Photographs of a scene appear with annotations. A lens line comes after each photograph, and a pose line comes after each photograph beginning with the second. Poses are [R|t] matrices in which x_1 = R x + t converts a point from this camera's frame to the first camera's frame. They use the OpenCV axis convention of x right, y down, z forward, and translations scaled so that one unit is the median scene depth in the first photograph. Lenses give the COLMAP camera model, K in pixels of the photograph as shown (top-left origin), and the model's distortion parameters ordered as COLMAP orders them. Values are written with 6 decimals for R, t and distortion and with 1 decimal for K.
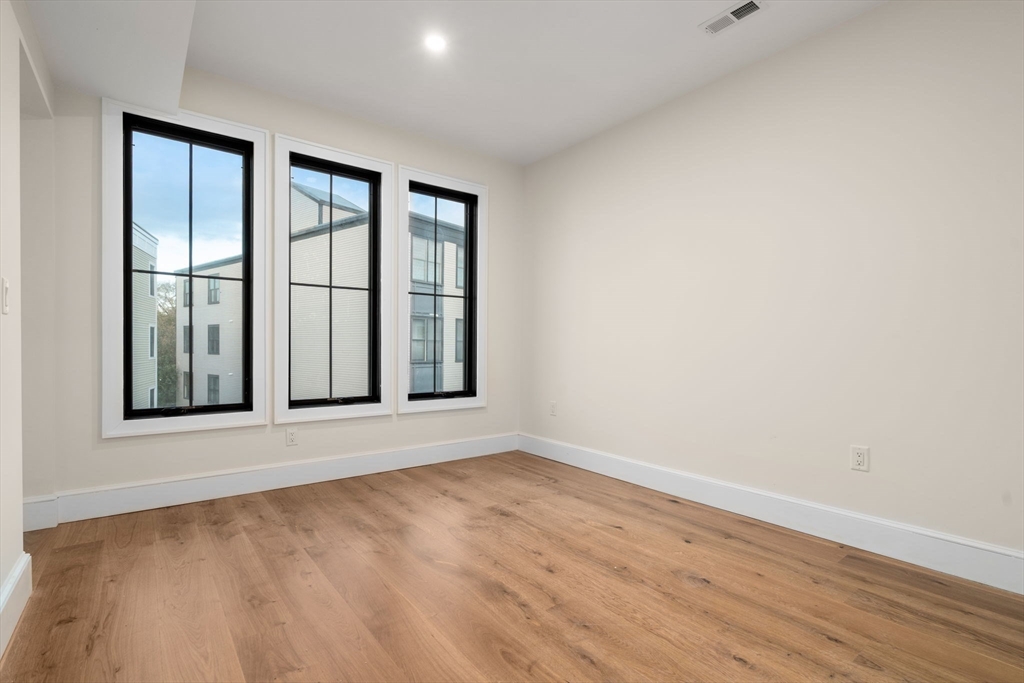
lens RADIAL K [[469.7, 0, 504.5], [0, 469.7, 344.0], [0, 0, 1]] dist [-0.000971, 0.000489]
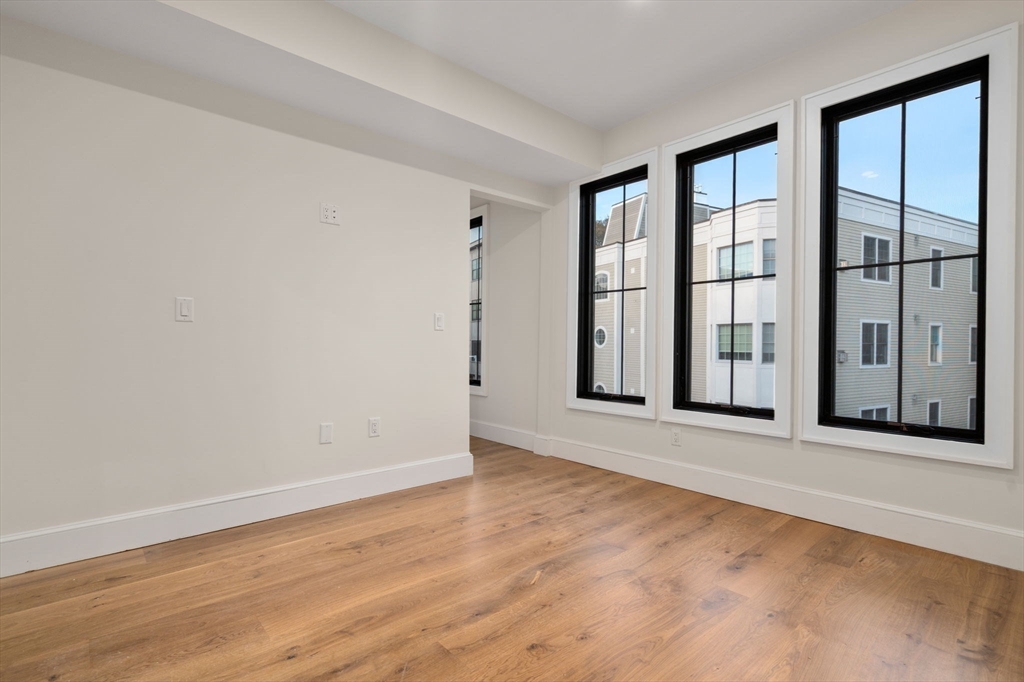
lens RADIAL K [[469.7, 0, 504.5], [0, 469.7, 343.5], [0, 0, 1]] dist [-0.000971, 0.000489]
pose [[0.080778, -0.010916, -0.996672, 0.556757], [0.001403, 0.999940, -0.010838, 0.010193], [0.996731, -0.000523, 0.080788, 0.598974]]
